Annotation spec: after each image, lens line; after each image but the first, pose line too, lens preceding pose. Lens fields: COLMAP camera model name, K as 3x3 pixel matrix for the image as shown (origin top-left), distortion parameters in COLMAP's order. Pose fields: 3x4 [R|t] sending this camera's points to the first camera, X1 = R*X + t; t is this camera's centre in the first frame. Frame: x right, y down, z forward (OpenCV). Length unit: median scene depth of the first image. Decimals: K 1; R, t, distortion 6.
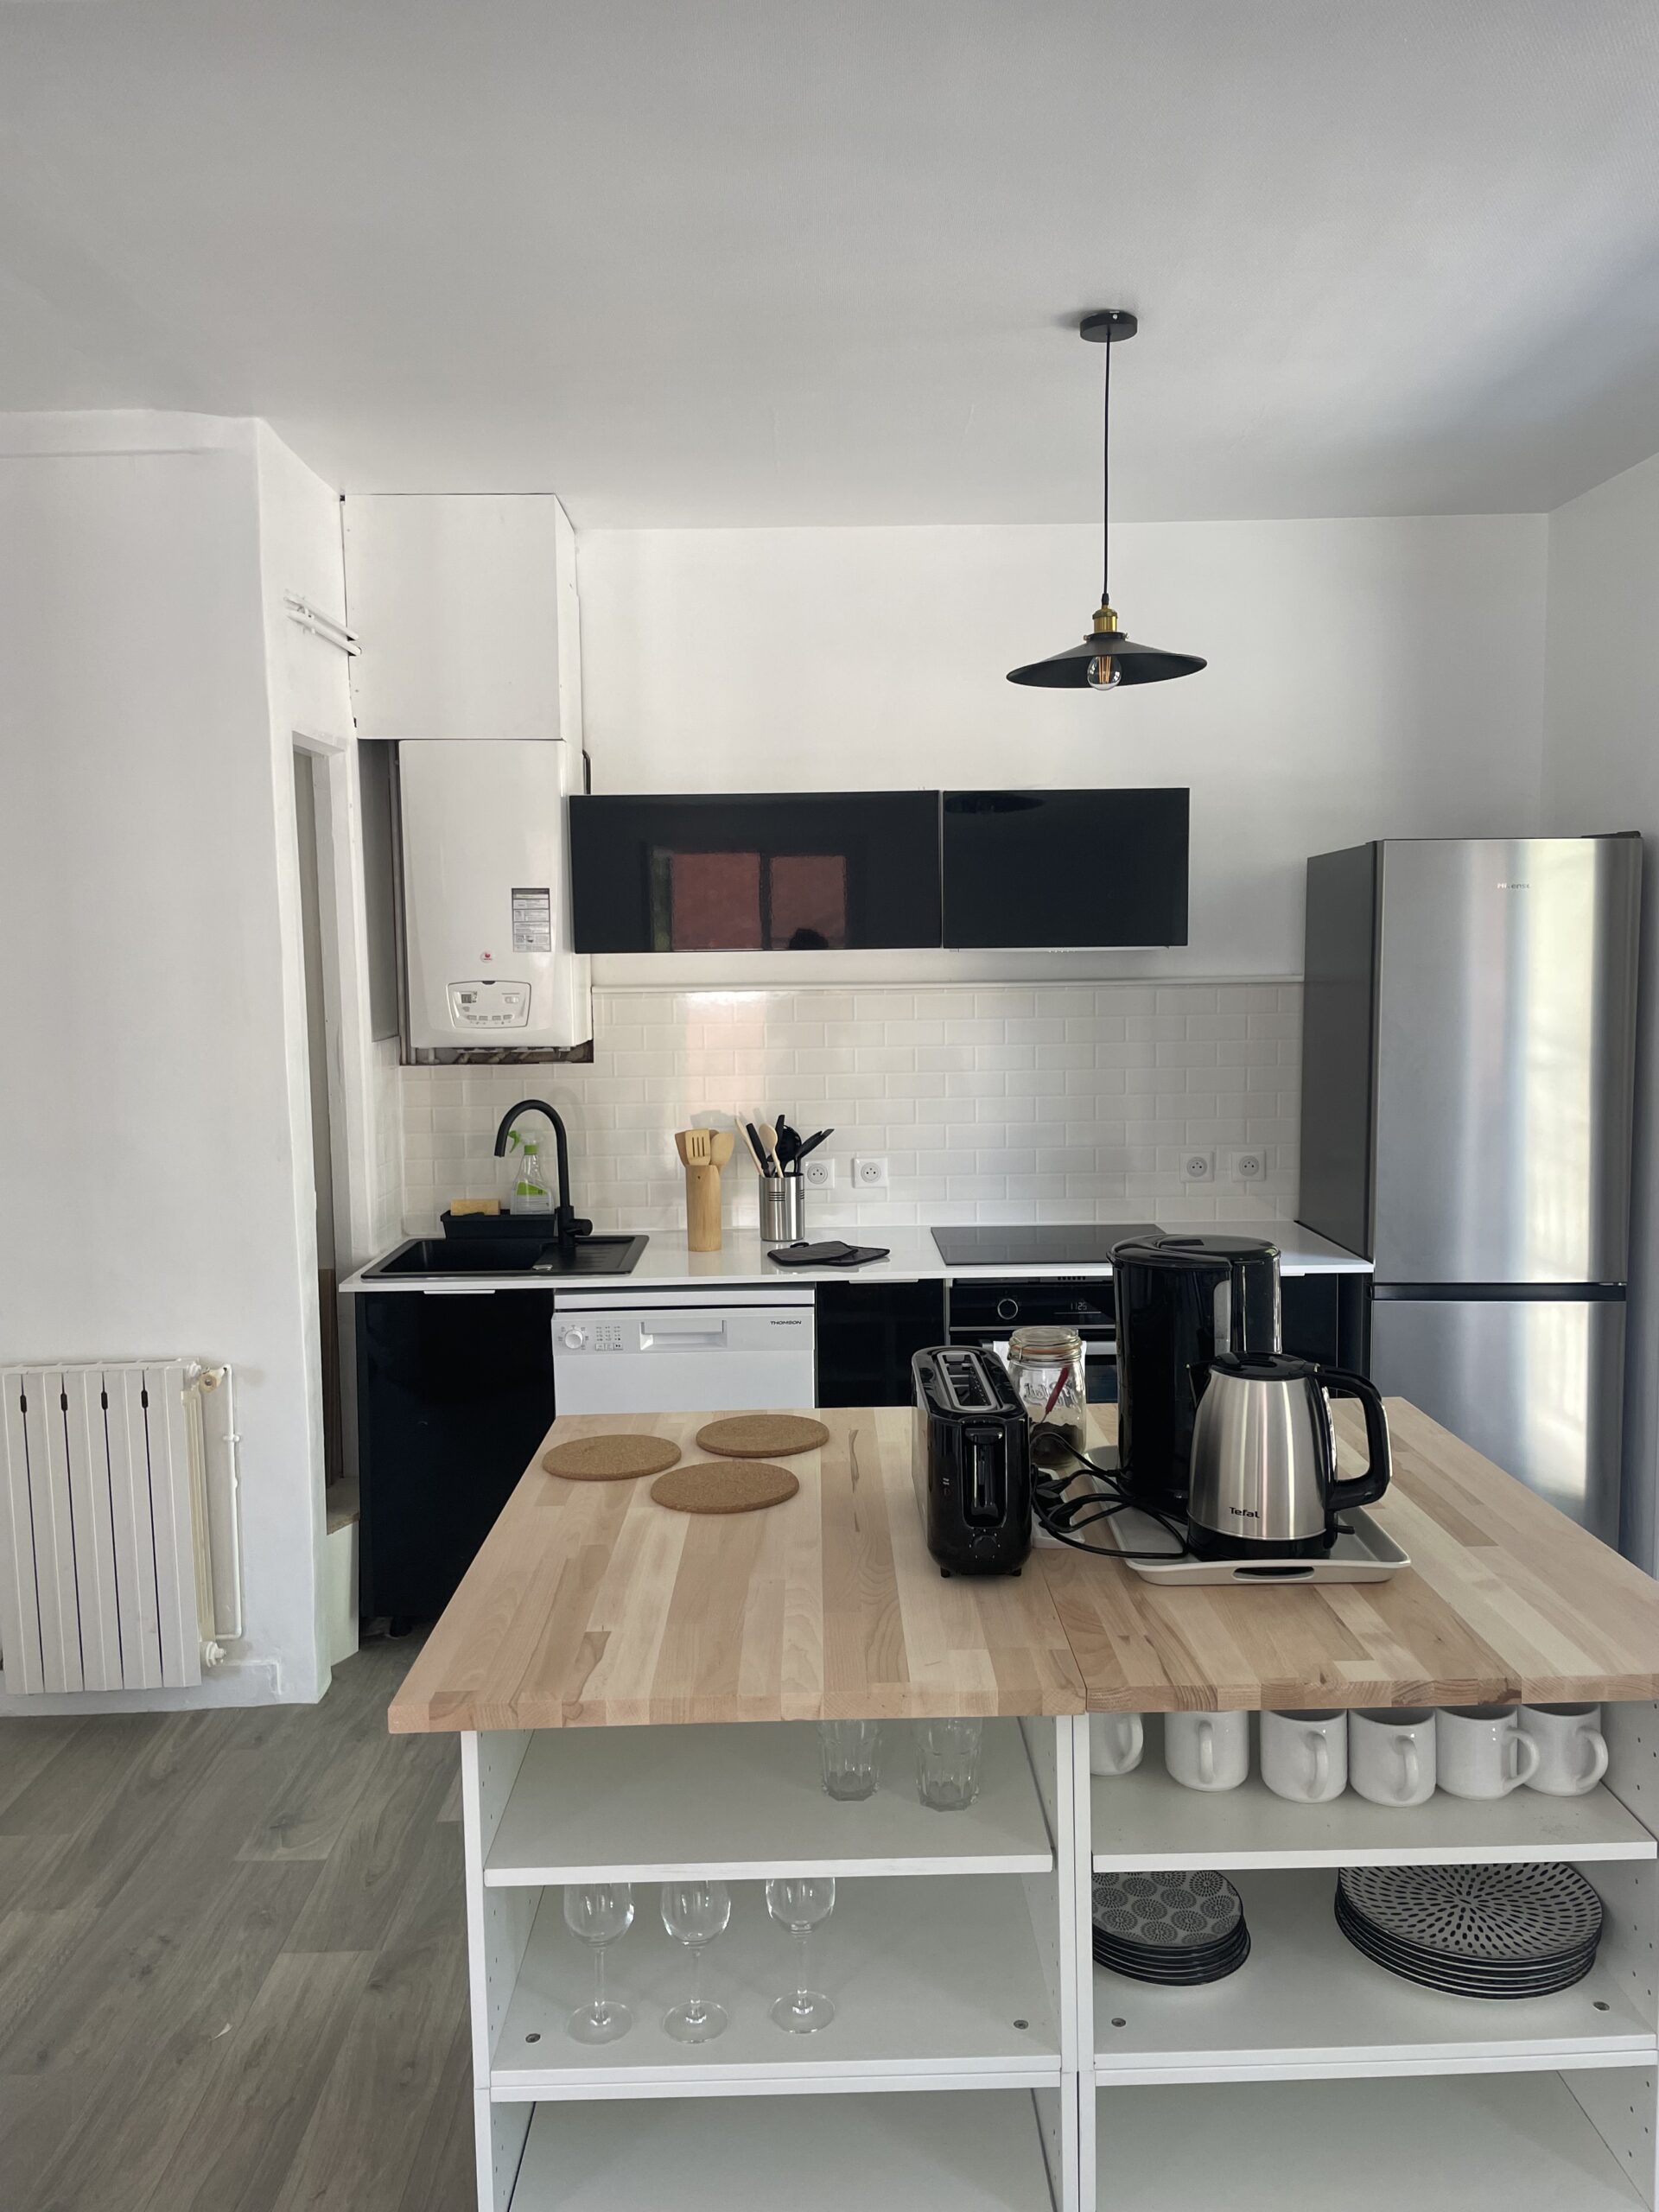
lens RADIAL K [[1645.6, 0, 829.5], [0, 1645.6, 1106.0], [0, 0, 1]] dist [-0.001526, -0.000878]
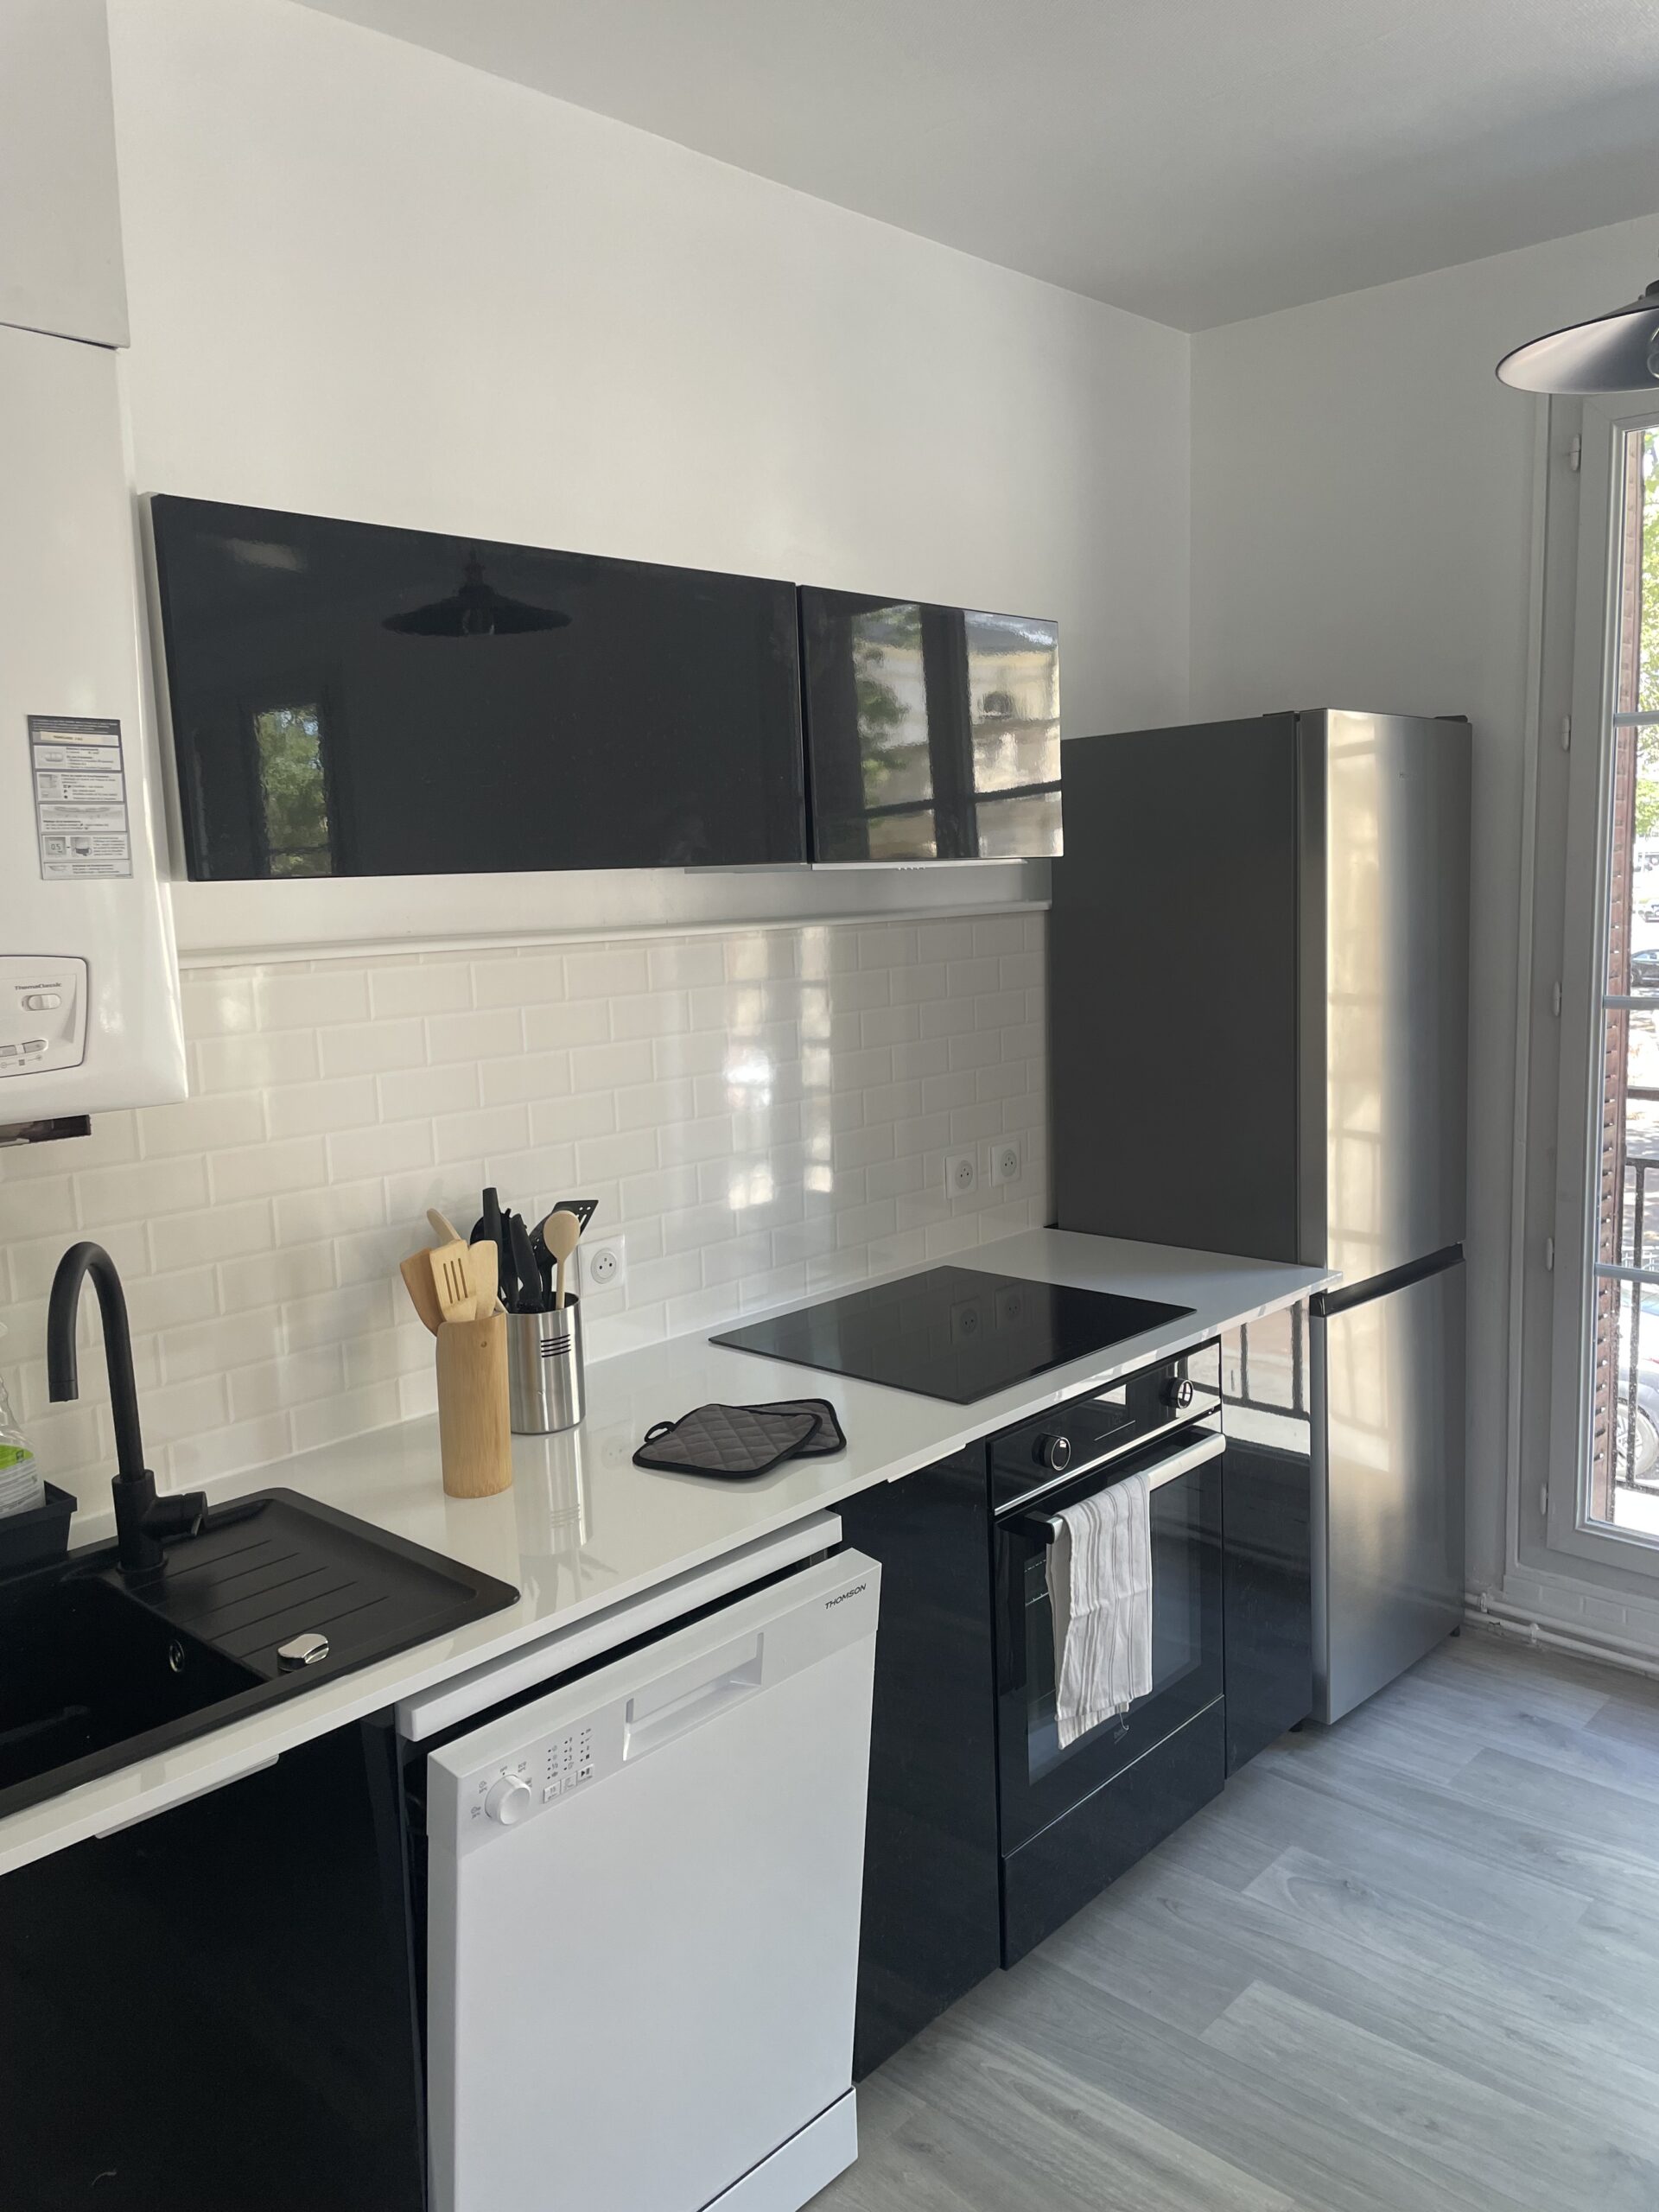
lens RADIAL K [[1636.5, 0, 829.5], [0, 1636.5, 1106.0], [0, 0, 1]] dist [0.059472, -0.149535]
pose [[0.701365, -0.111459, 0.704034, -0.341094], [0.094044, 0.993534, 0.063604, -0.047094], [-0.706571, 0.021600, 0.707312, 0.589502]]
